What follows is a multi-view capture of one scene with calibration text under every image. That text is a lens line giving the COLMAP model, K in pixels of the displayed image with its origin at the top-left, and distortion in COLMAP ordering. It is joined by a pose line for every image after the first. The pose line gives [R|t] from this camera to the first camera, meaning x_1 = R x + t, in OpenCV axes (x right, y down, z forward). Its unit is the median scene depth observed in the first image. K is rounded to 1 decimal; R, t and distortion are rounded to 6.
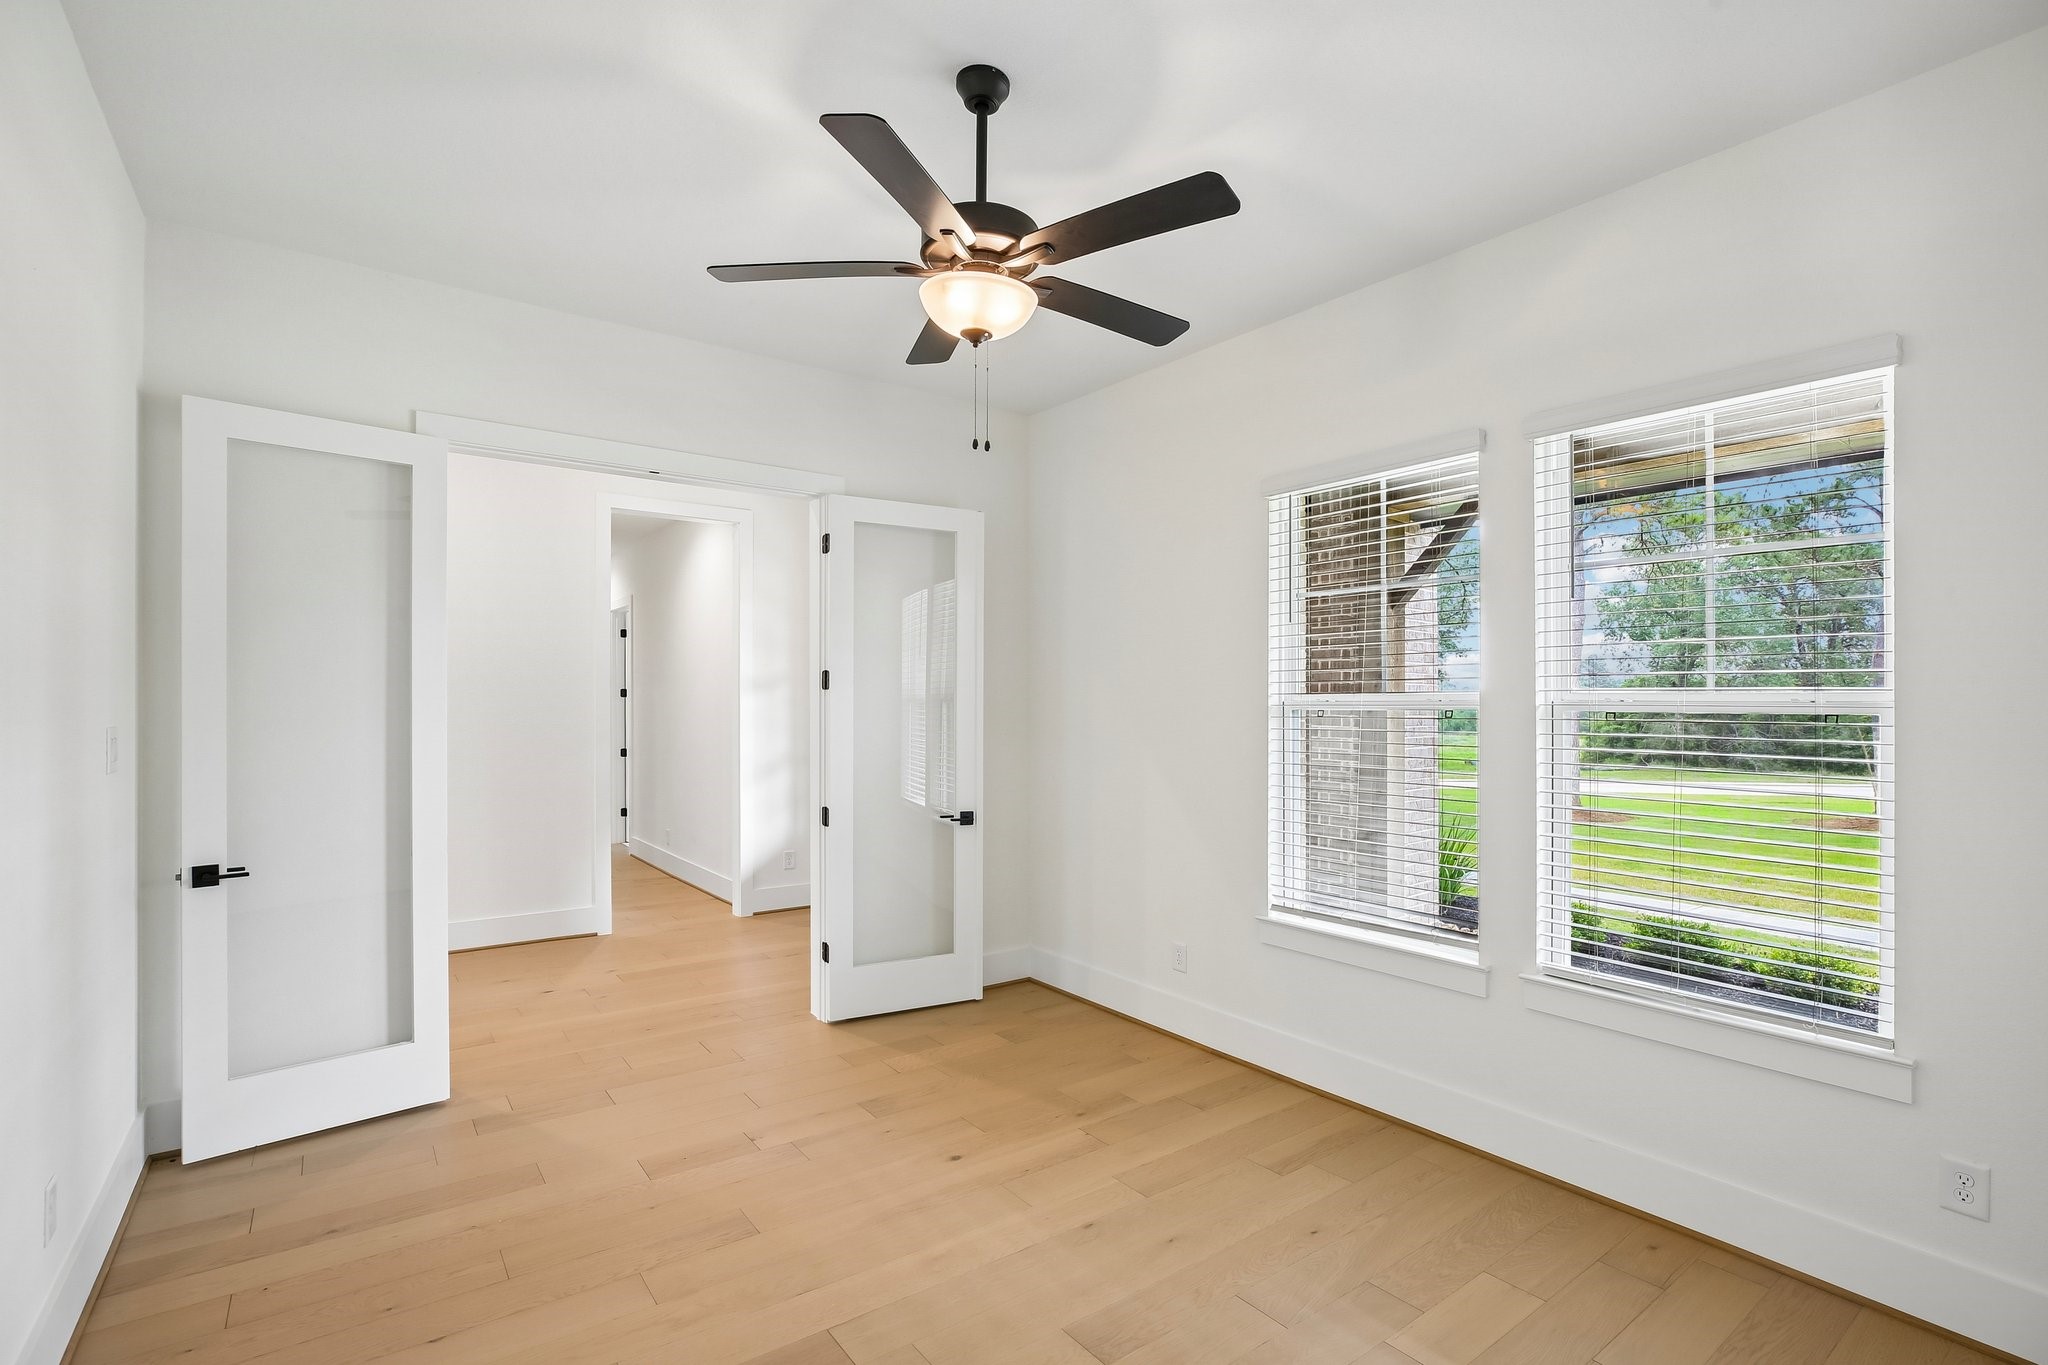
lens RADIAL K [[966.7, 0, 1030.7], [0, 966.7, 704.1], [0, 0, 1]] dist [-0.004247, -0.000111]
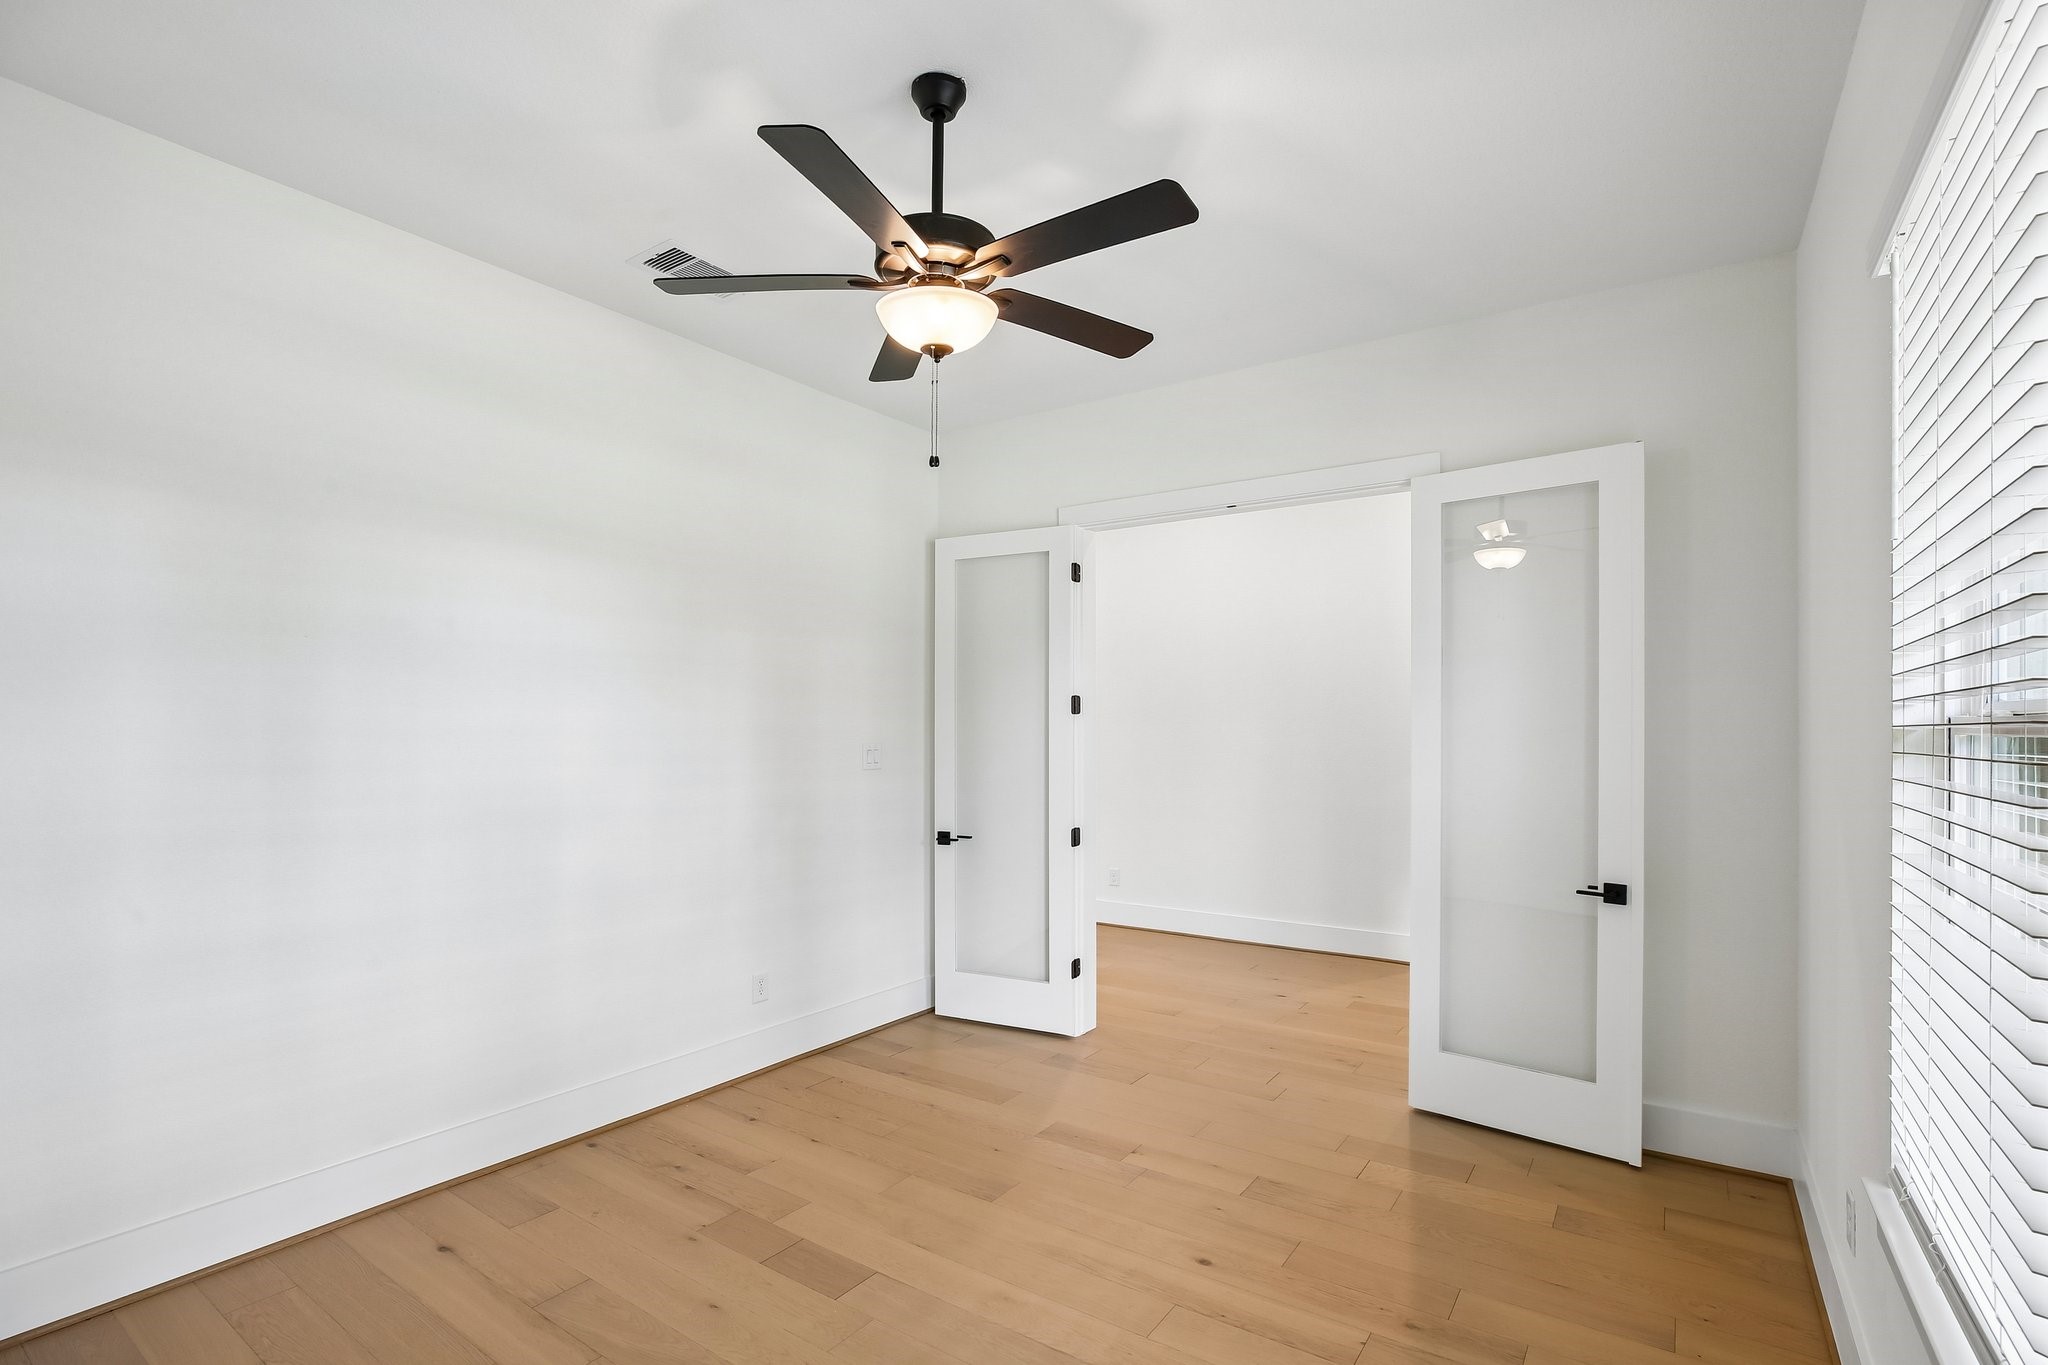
lens RADIAL K [[968.6, 0, 1021.8], [0, 968.6, 739.8], [0, 0, 1]] dist [-0.001246, 0.000209]
pose [[0.330545, 0.004138, -0.943781, 0.621133], [-0.001306, 0.999991, 0.003927, 0.008824], [0.943789, -0.000065, 0.330548, 0.528593]]
